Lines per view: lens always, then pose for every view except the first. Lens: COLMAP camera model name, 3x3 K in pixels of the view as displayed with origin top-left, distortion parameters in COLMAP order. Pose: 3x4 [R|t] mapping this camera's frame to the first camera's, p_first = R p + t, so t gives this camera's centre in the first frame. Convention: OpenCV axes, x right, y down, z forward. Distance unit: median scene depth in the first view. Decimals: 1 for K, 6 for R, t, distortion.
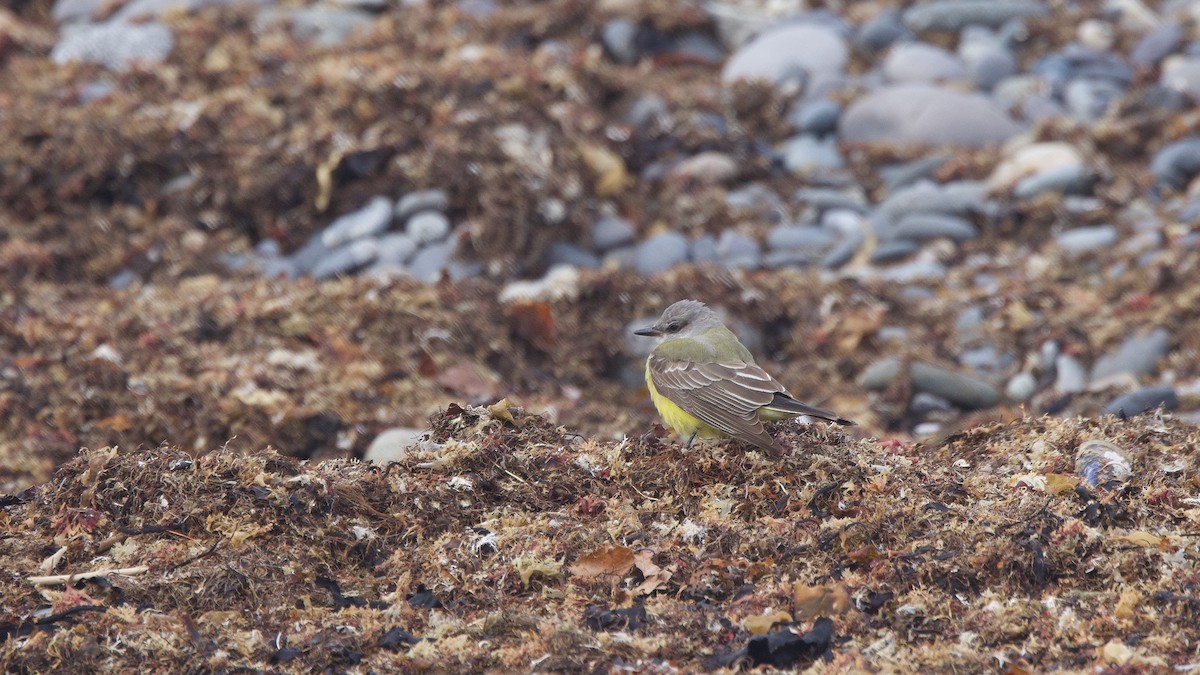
lens RADIAL K [[450.0, 0, 600.0], [0, 450.0, 360.0], [0, 0, 1]] dist [0.000012, 0.000143]
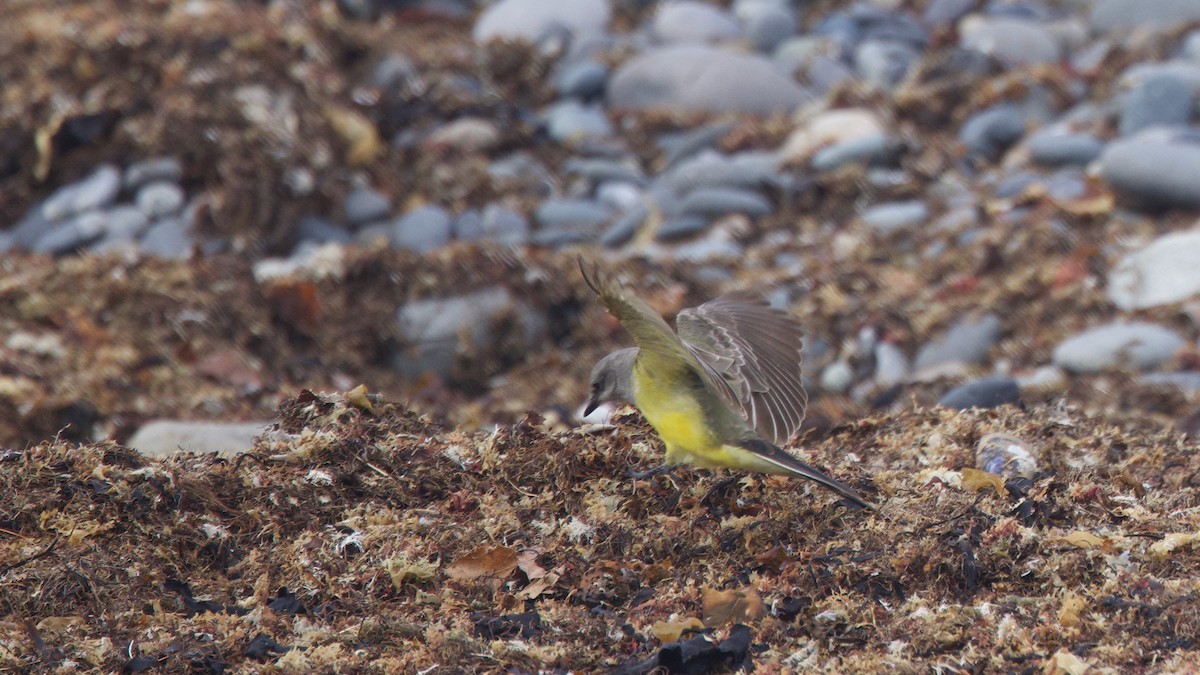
lens RADIAL K [[489.5, 0, 600.0], [0, 489.5, 337.5], [0, 0, 1]] dist [0.000568, 0.000048]
pose [[0.999988, 0.004060, 0.002735, 0.294124], [-0.004056, 0.999991, -0.001378, -0.011118], [-0.002740, 0.001366, 0.999995, 0.007913]]
